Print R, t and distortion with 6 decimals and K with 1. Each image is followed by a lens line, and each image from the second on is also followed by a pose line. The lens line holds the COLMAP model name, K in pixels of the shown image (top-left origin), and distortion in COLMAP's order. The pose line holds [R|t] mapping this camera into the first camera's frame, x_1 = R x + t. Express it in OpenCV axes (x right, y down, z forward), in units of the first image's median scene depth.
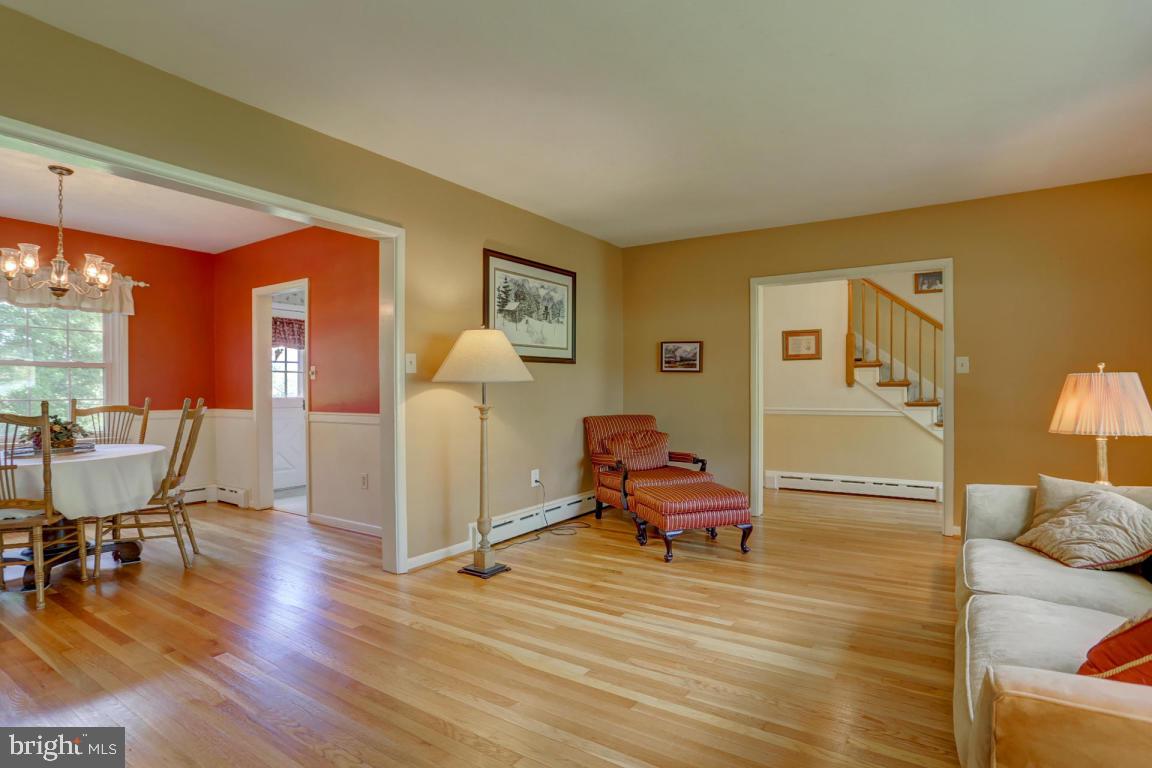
lens RADIAL K [[566.5, 0, 618.7], [0, 566.5, 392.5], [0, 0, 1]] dist [-0.062275, 0.017955]
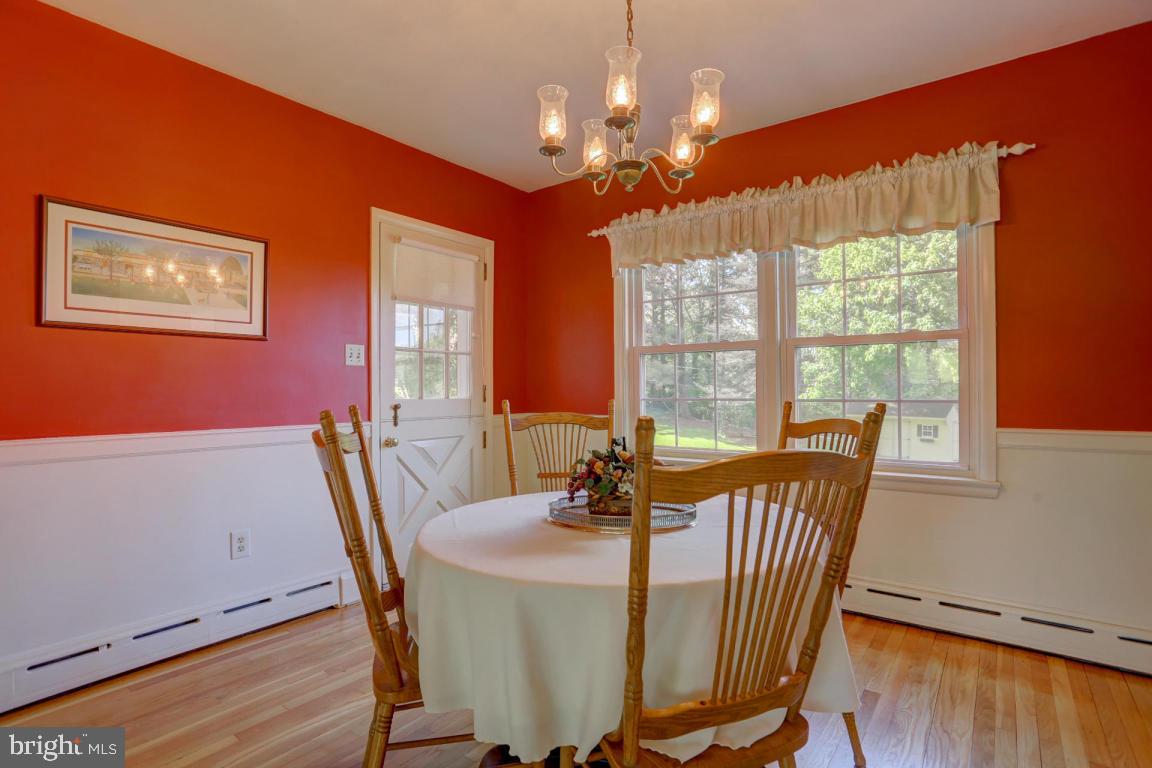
lens RADIAL K [[566.5, 0, 540.7], [0, 566.5, 389.5], [0, 0, 1]] dist [-0.062275, 0.017955]
pose [[-0.153665, 0.000019, -0.988123, -0.434253], [0.007583, 0.999971, -0.001160, 0.002572], [0.988094, -0.007671, -0.153661, 0.803031]]
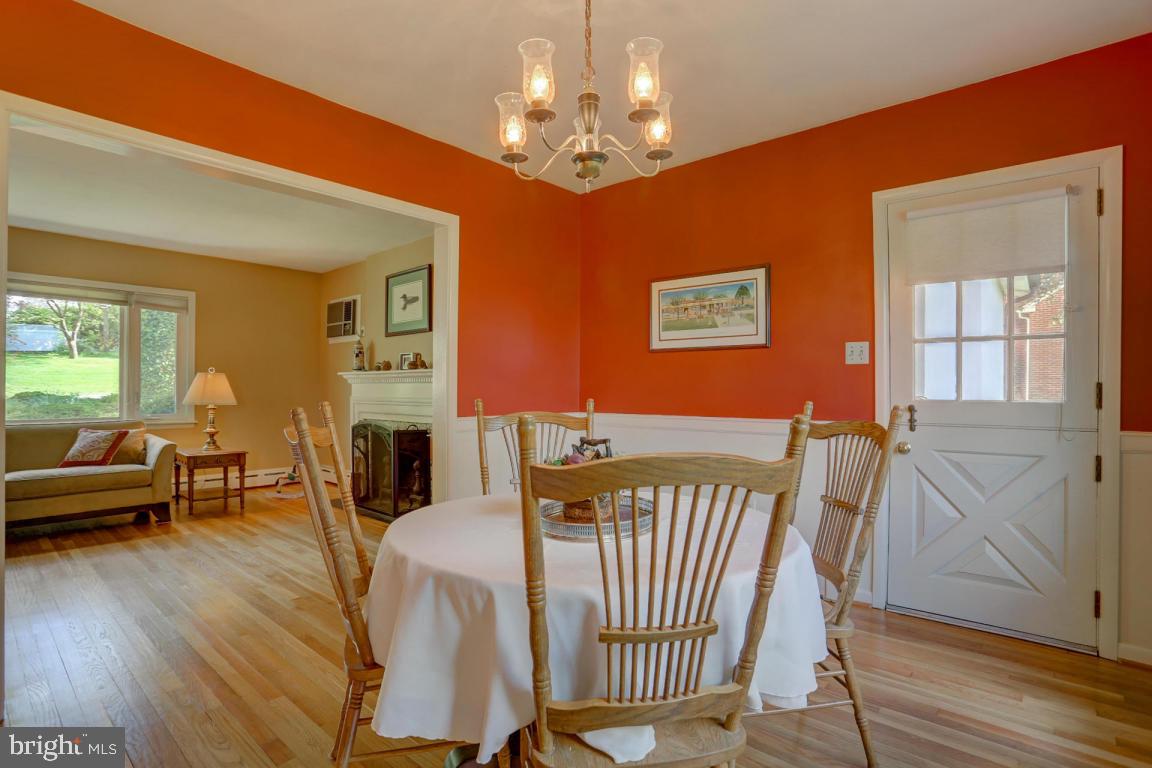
lens RADIAL K [[566.5, 0, 577.7], [0, 566.5, 382.0], [0, 0, 1]] dist [-0.062275, 0.017955]
pose [[-0.984562, 0.003949, 0.174991, -0.875679], [0.002359, 0.999954, -0.009293, -0.002224], [-0.175020, -0.008736, -0.984526, 1.189477]]
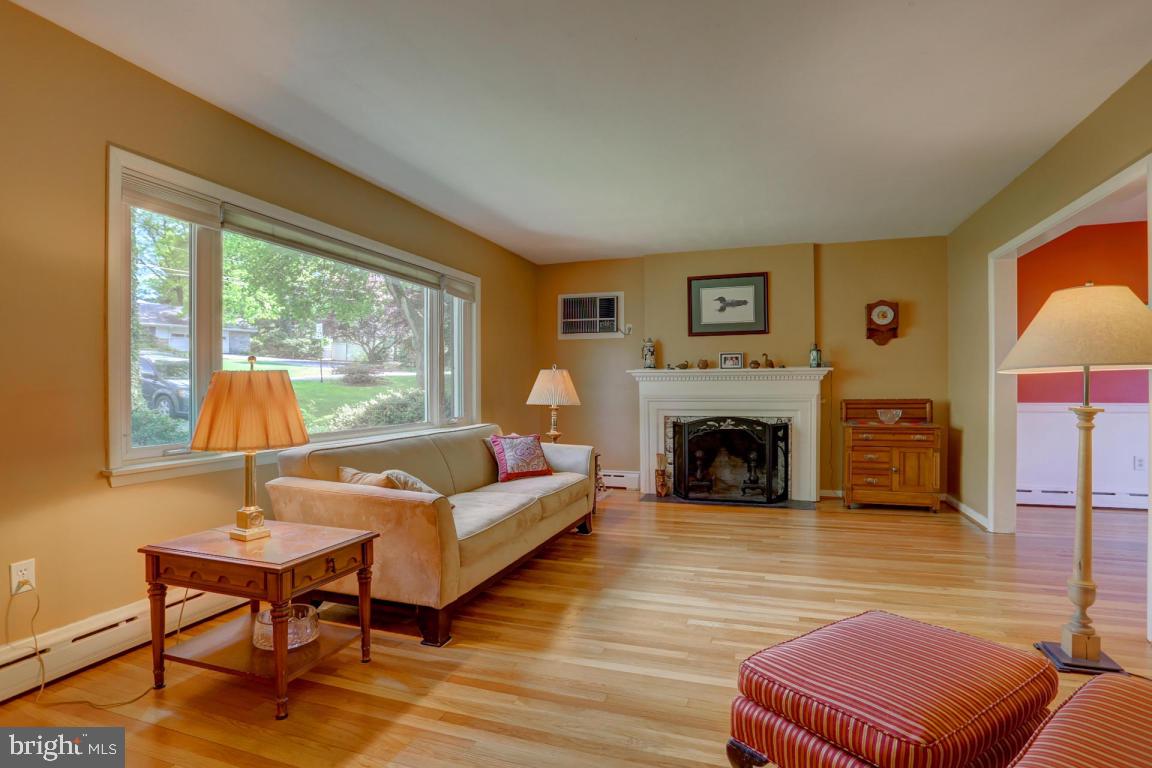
lens RADIAL K [[566.5, 0, 579.4], [0, 566.5, 381.9], [0, 0, 1]] dist [-0.062275, 0.017955]
pose [[-0.979685, 0.006424, -0.200440, 0.382634], [0.007647, 0.999957, -0.005330, -0.005811], [0.200397, -0.006754, -0.979691, 1.261627]]
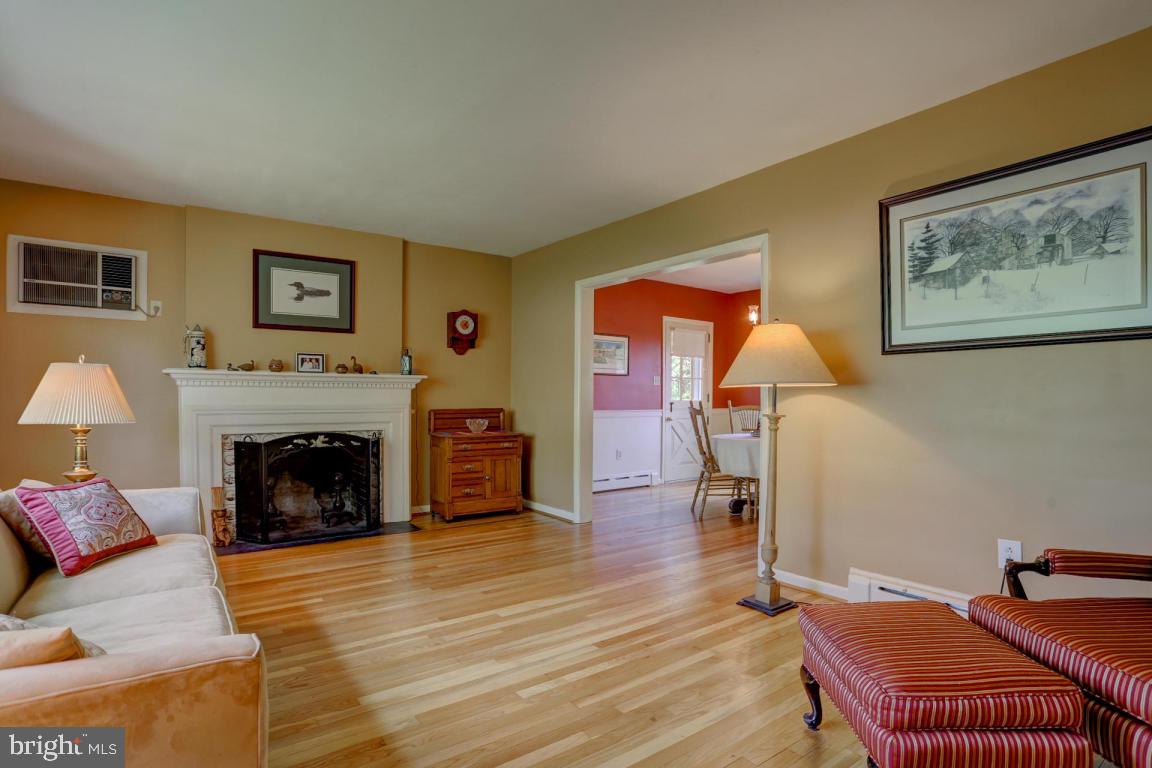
lens RADIAL K [[592.3, 0, 544.4], [0, 592.3, 395.0], [0, 0, 1]] dist [-0.047122, 0.005025]
pose [[-0.418127, 0.000587, -0.908388, 0.604512], [-0.006275, 0.999974, 0.003535, -0.005384], [0.908367, 0.007179, -0.418113, 0.889371]]
